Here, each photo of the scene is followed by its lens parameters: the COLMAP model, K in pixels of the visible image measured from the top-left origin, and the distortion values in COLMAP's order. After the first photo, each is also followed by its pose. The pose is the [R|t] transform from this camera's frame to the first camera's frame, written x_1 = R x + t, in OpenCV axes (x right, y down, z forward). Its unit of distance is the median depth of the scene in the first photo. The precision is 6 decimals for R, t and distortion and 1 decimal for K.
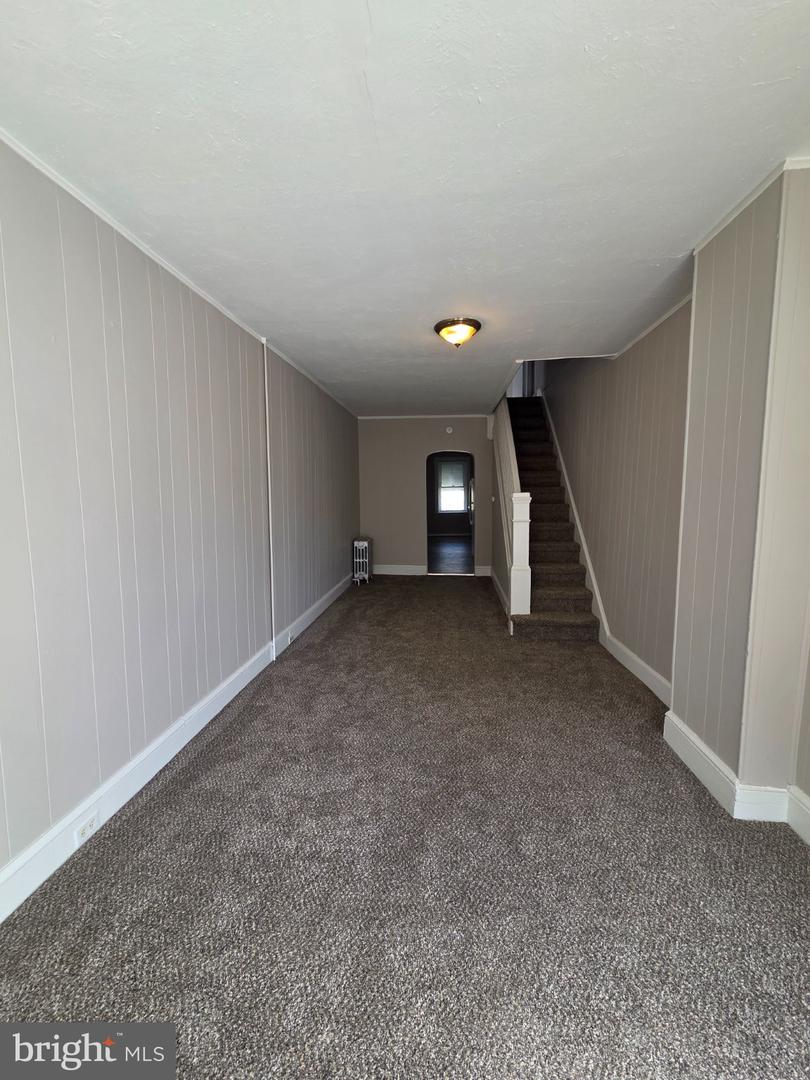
lens RADIAL K [[441.6, 0, 403.8], [0, 441.6, 535.3], [0, 0, 1]] dist [0.001886, -0.000264]
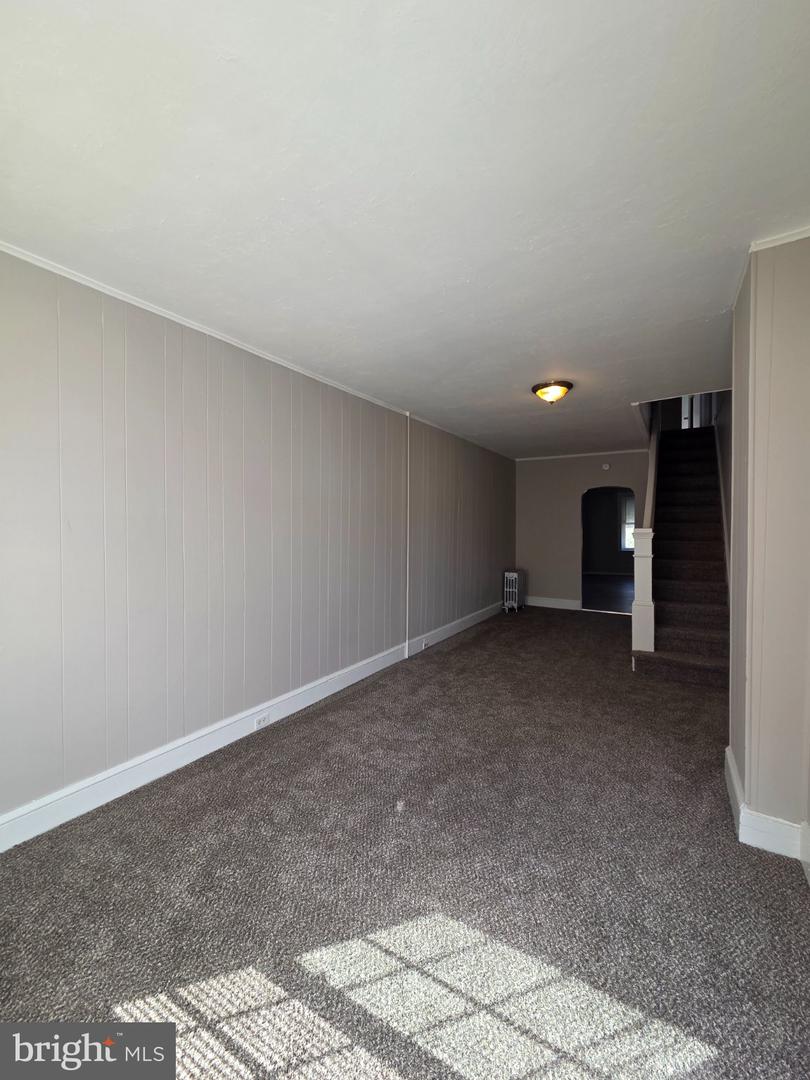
lens RADIAL K [[441.6, 0, 404.7], [0, 441.6, 538.0], [0, 0, 1]] dist [0.001886, -0.000264]
pose [[0.899855, 0.018985, -0.435776, 0.288570], [-0.051341, 0.996718, -0.062593, 0.022523], [0.433157, 0.078698, 0.897876, -0.195300]]
